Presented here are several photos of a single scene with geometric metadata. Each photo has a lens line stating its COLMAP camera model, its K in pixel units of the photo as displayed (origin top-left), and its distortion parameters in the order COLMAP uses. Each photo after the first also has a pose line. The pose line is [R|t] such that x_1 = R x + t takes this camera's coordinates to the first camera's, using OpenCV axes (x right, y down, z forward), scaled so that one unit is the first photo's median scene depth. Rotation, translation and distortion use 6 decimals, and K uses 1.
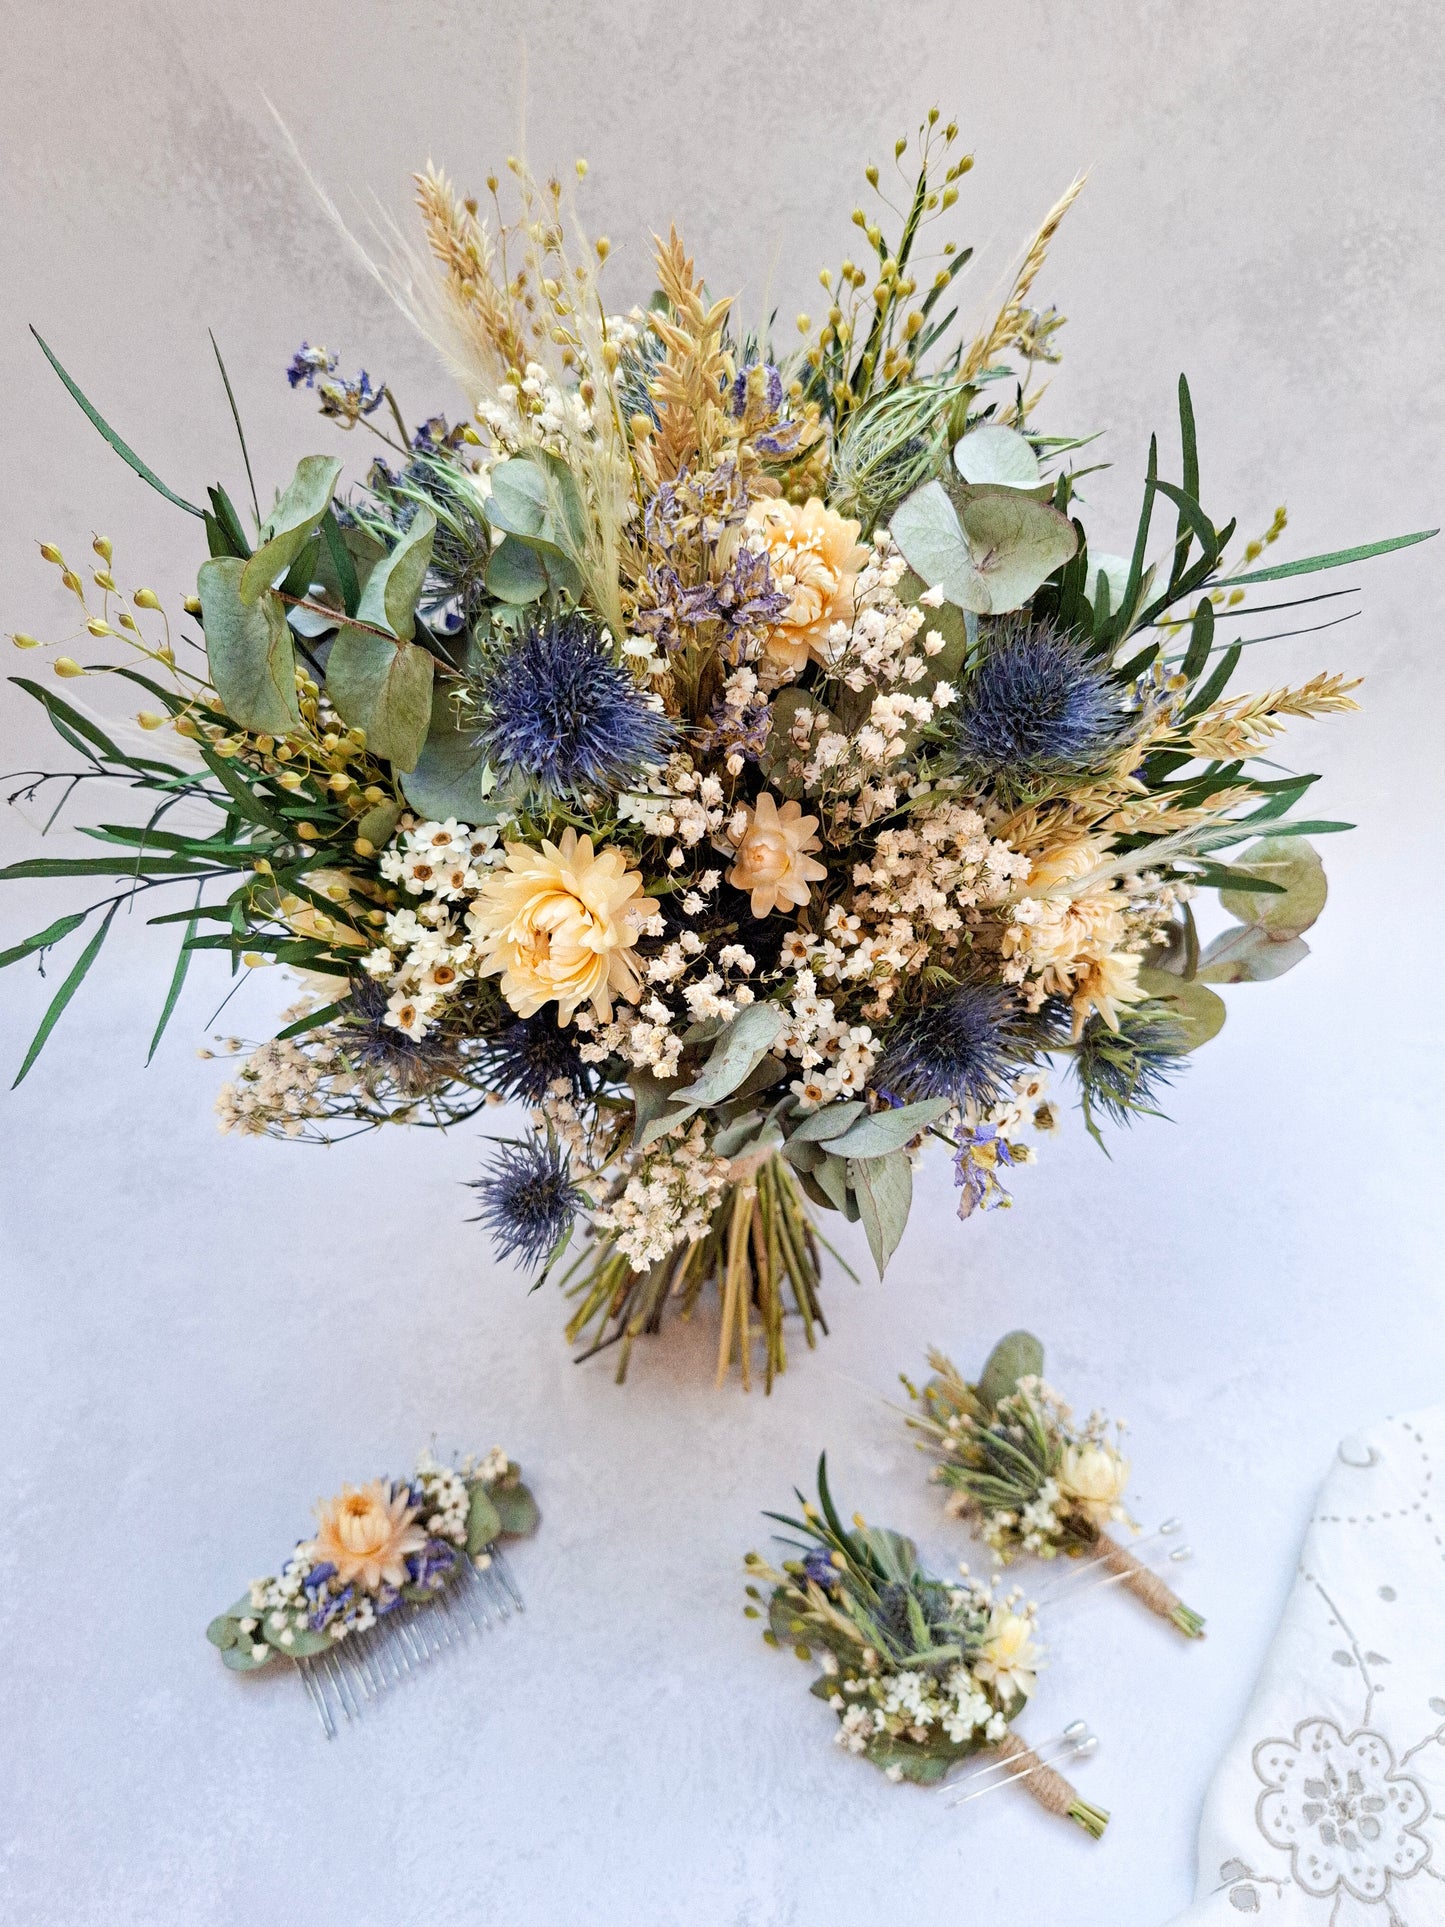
lens RADIAL K [[1382.7, 0, 707.0], [0, 1382.7, 947.9], [0, 0, 1]] dist [0.054396, -0.061914]
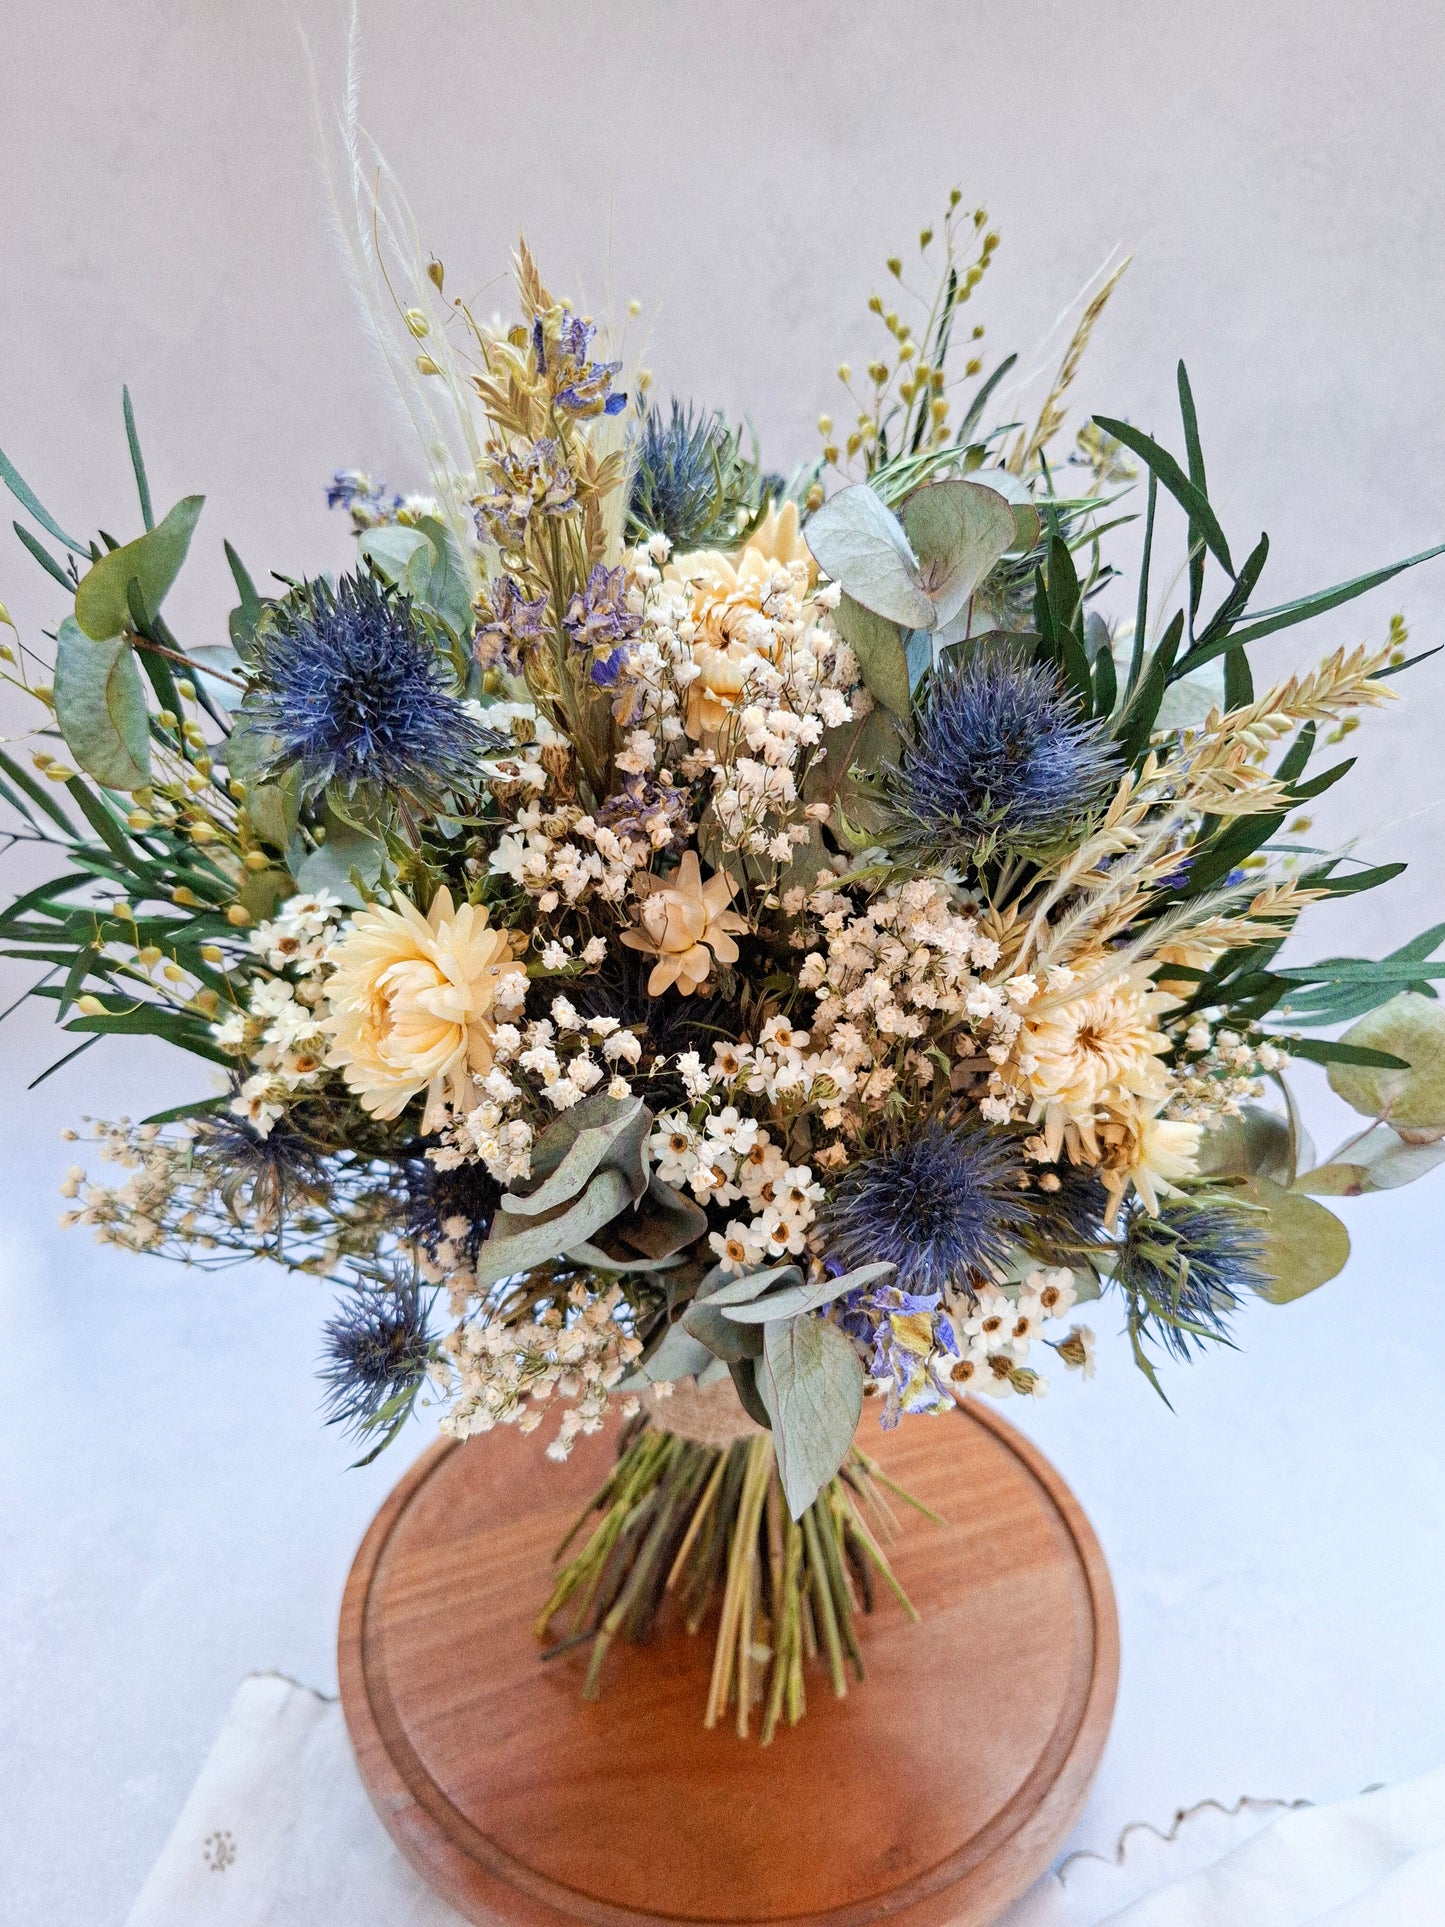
lens RADIAL K [[1382.7, 0, 723.8], [0, 1382.7, 963.3], [0, 0, 1]] dist [0.054396, -0.061914]
pose [[0.978386, 0.049531, -0.200769, 0.218036], [-0.098485, 0.965319, -0.241786, 0.137444], [0.181830, 0.256333, 0.949332, 0.216108]]
